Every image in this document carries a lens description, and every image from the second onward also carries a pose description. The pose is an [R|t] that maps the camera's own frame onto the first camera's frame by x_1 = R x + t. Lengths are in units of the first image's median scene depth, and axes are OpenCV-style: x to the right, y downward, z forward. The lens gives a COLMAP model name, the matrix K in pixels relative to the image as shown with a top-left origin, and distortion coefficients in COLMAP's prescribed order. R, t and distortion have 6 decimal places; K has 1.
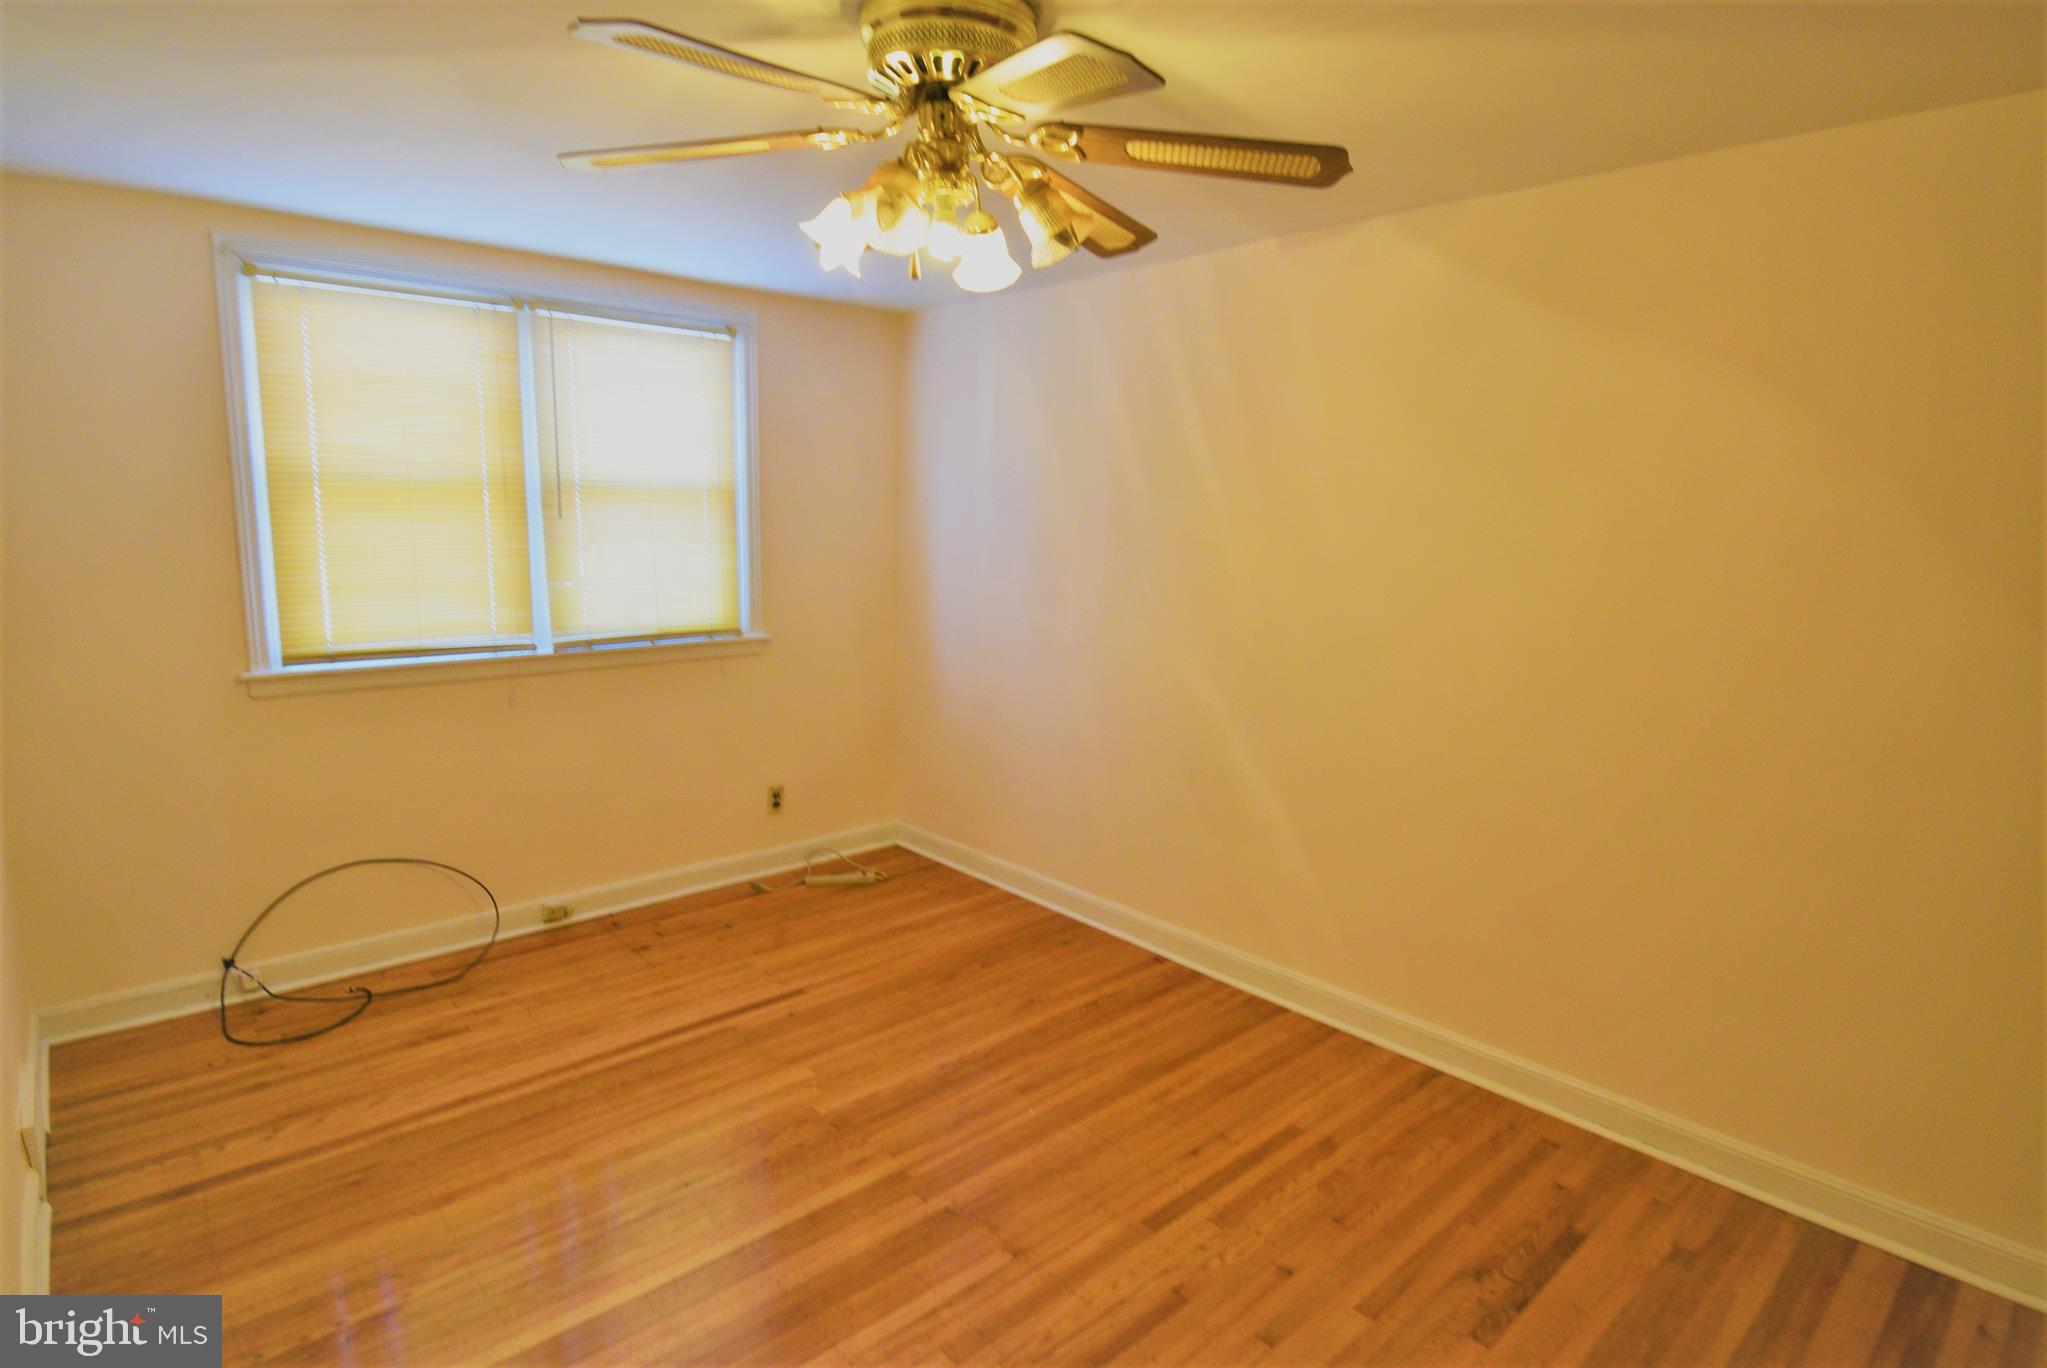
lens RADIAL K [[1069.3, 0, 1023.5], [0, 1069.3, 684.0], [0, 0, 1]] dist [0.020783, -0.031216]
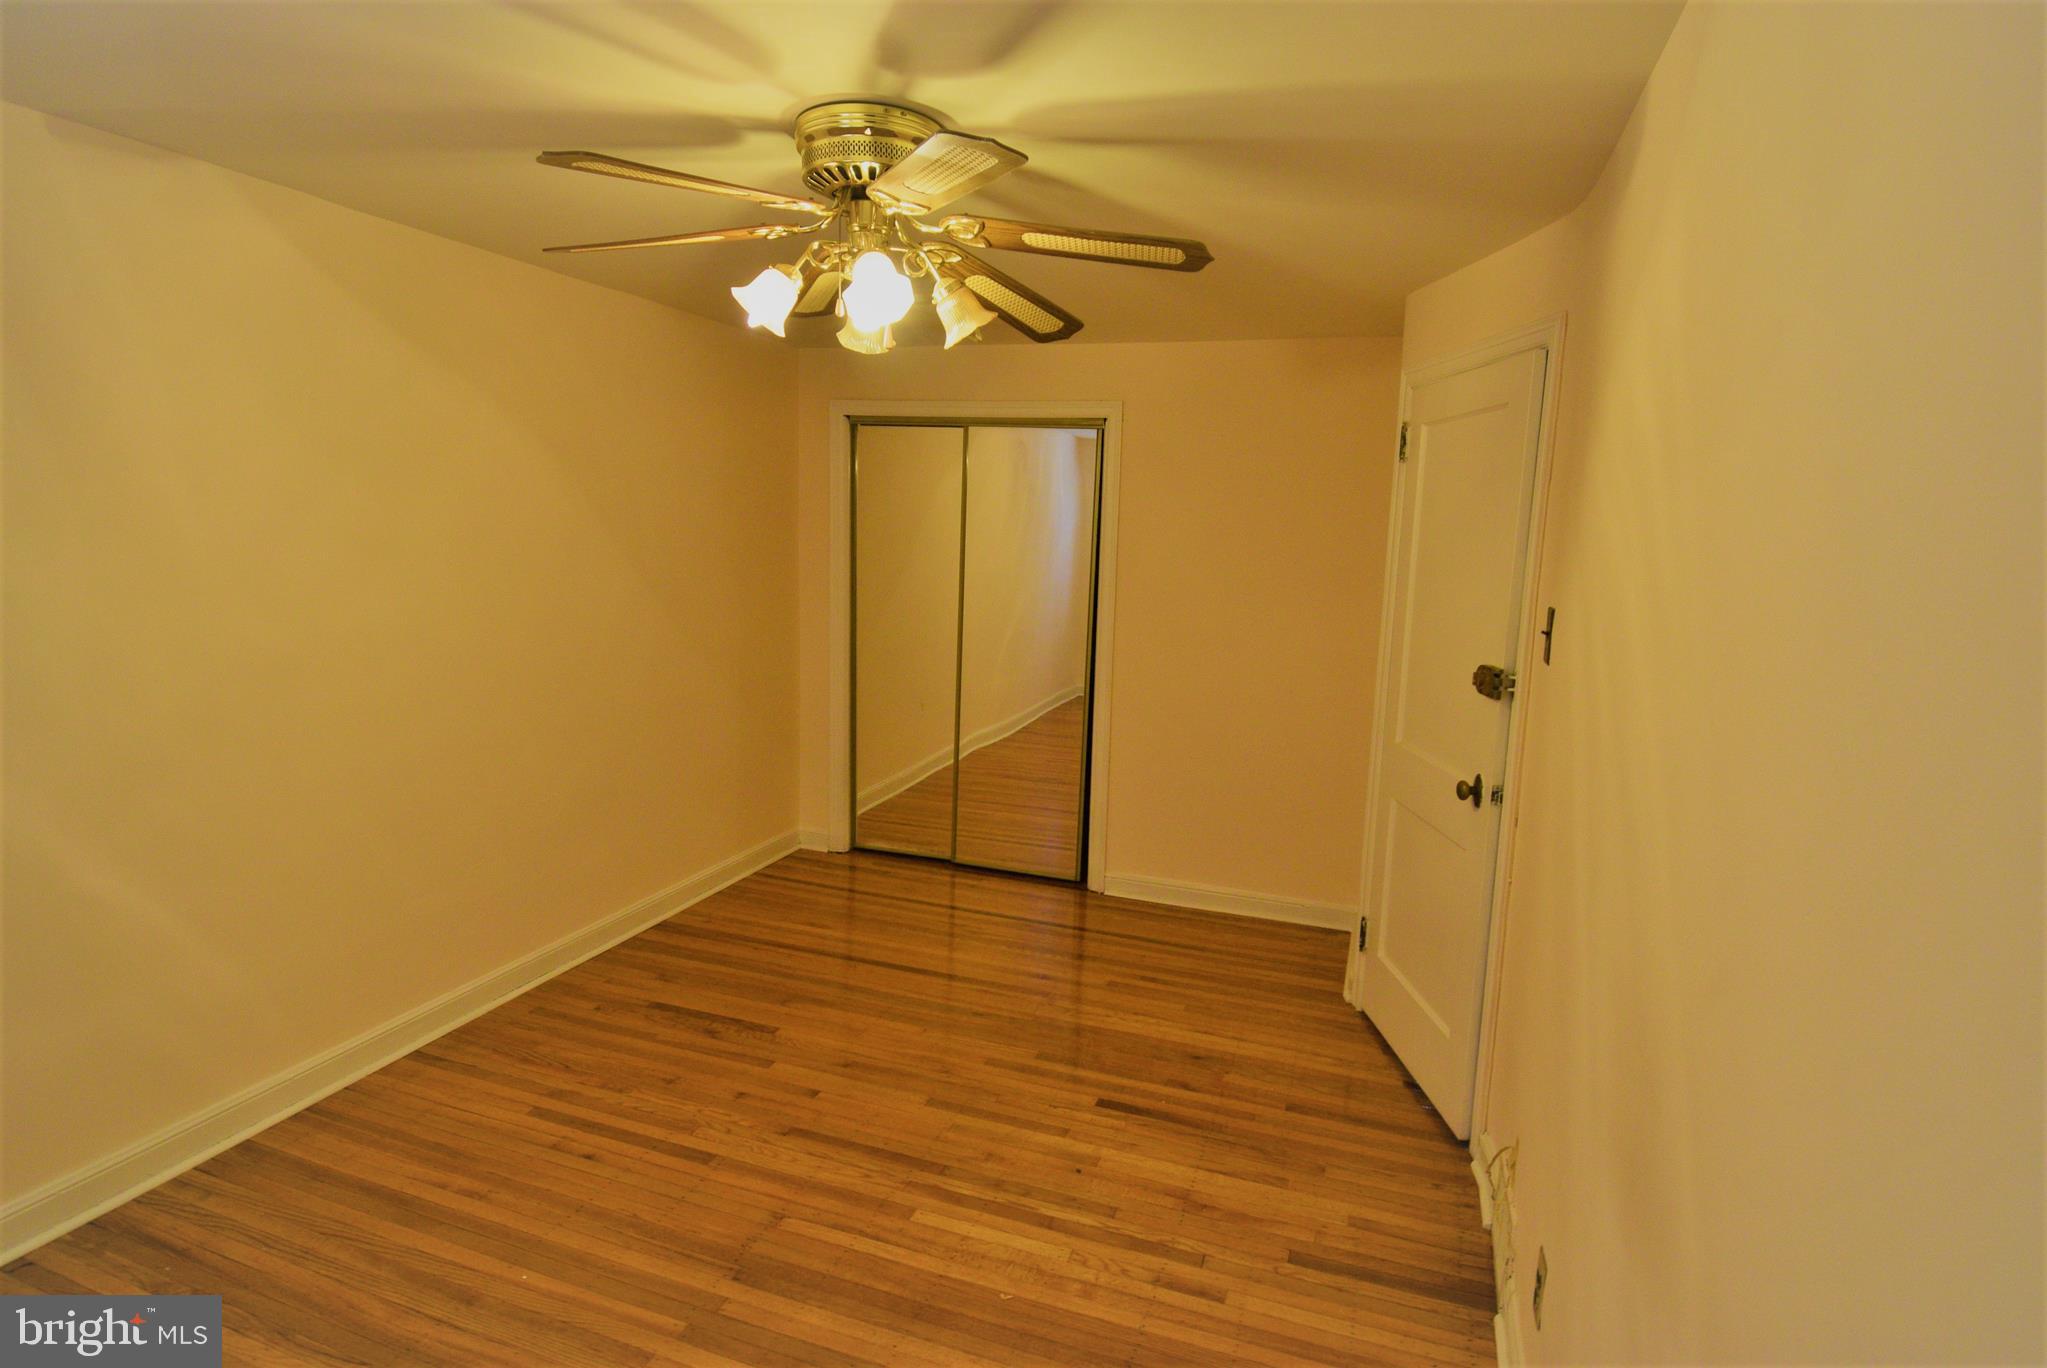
lens RADIAL K [[1069.3, 0, 1023.5], [0, 1069.3, 684.0], [0, 0, 1]] dist [0.020783, -0.031216]
pose [[-0.471284, -0.161771, 0.867019, -0.728483], [0.108231, 0.964998, 0.238883, -0.166429], [-0.875316, 0.206420, -0.437279, 0.854724]]
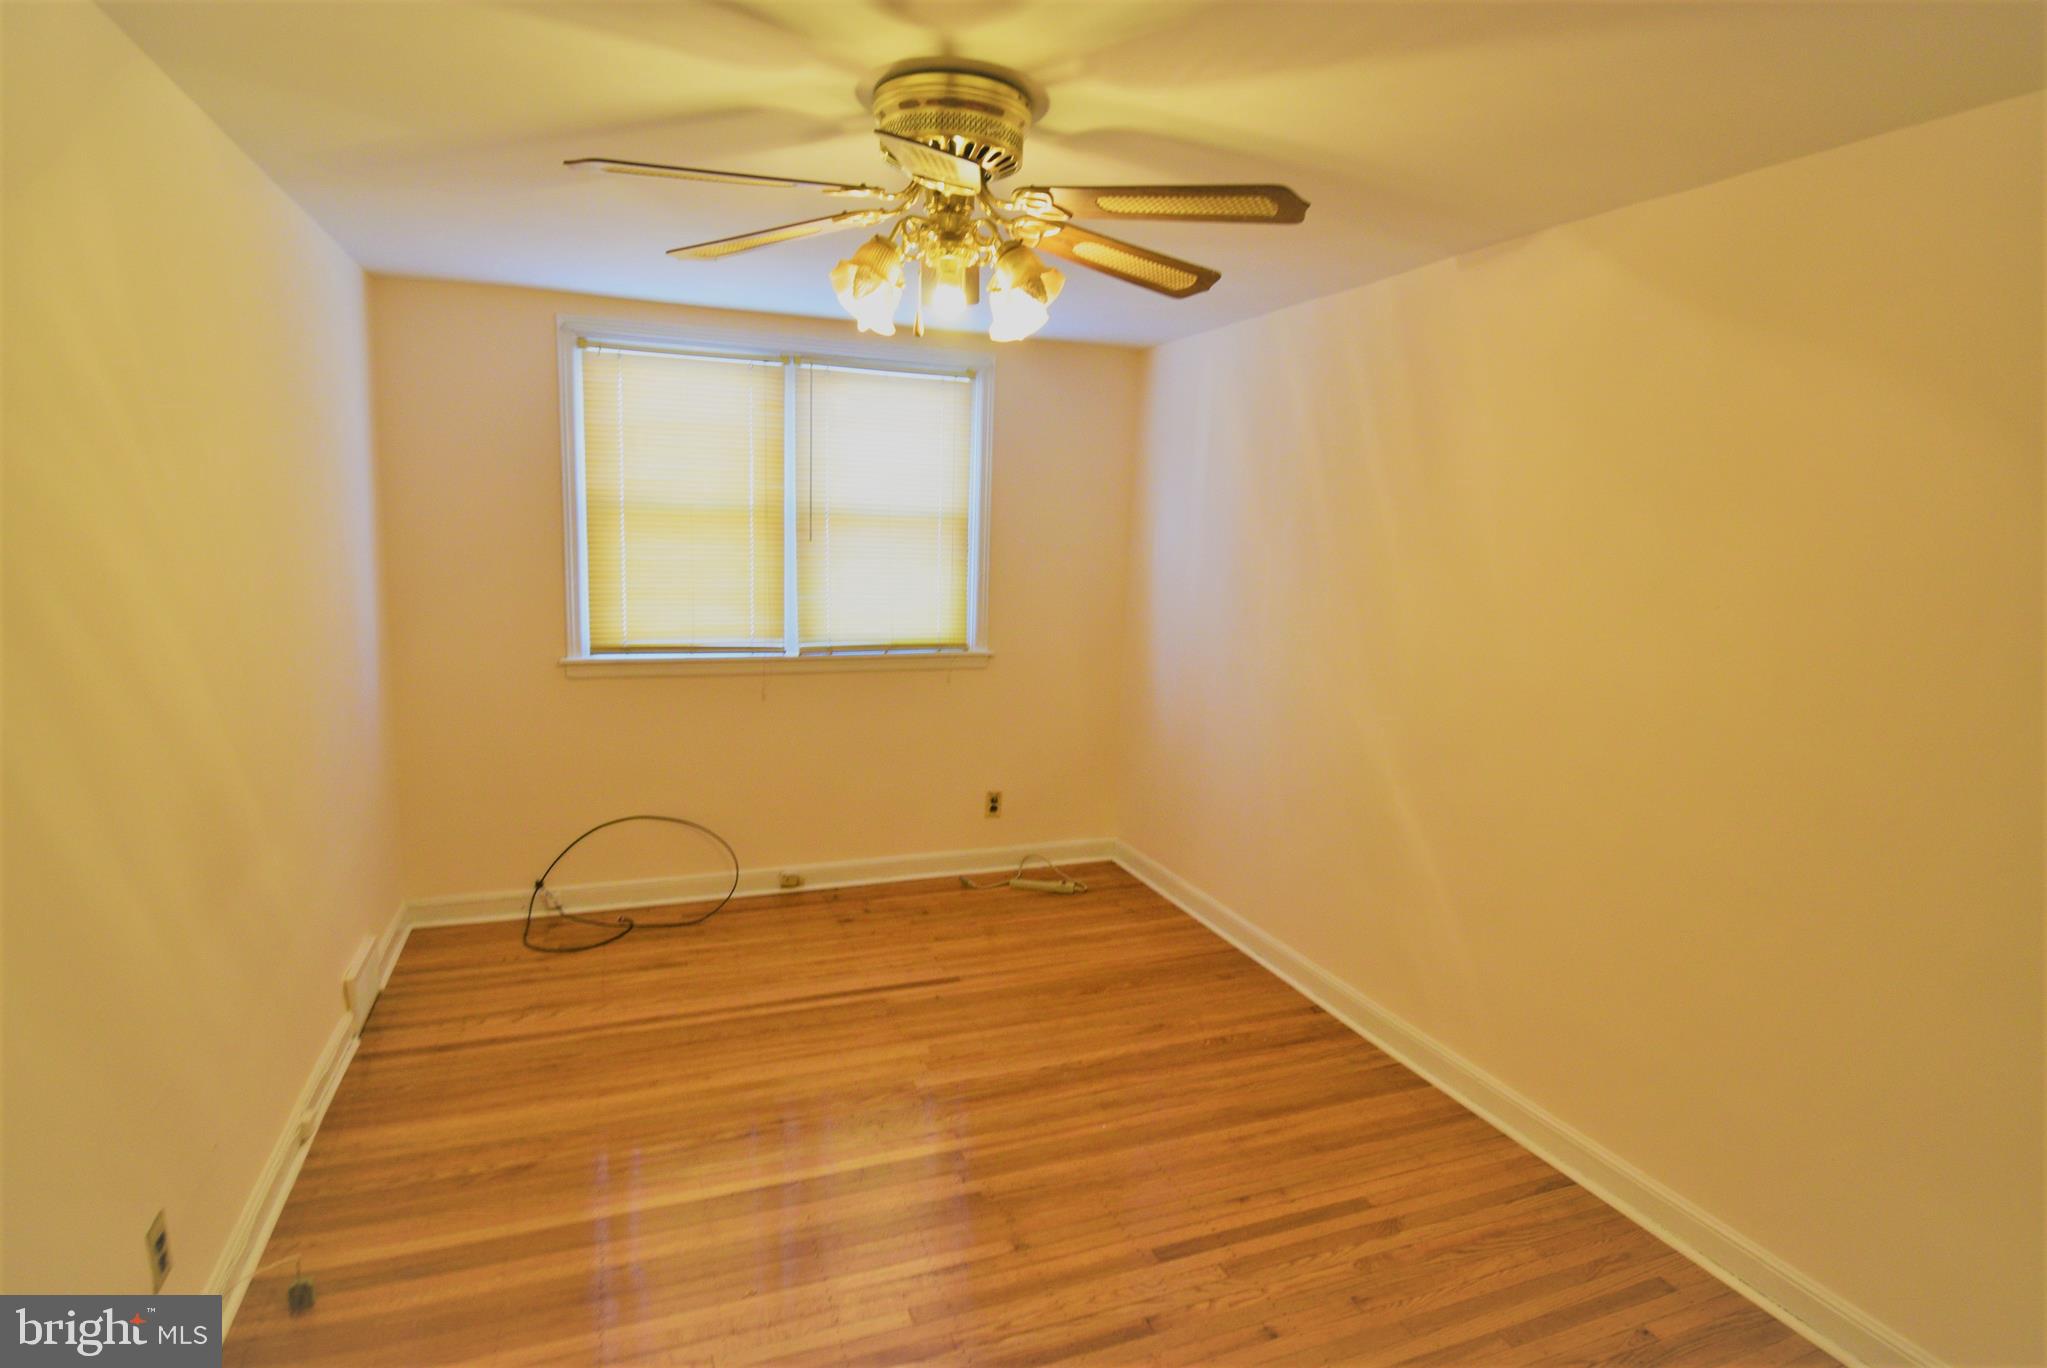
lens RADIAL K [[1069.3, 0, 1023.5], [0, 1069.3, 684.0], [0, 0, 1]] dist [0.020783, -0.031216]
pose [[0.933115, 0.063406, -0.353943, 0.249381], [-0.071020, 0.997438, -0.008551, -0.007713], [0.352494, 0.033116, 0.935228, 0.000710]]
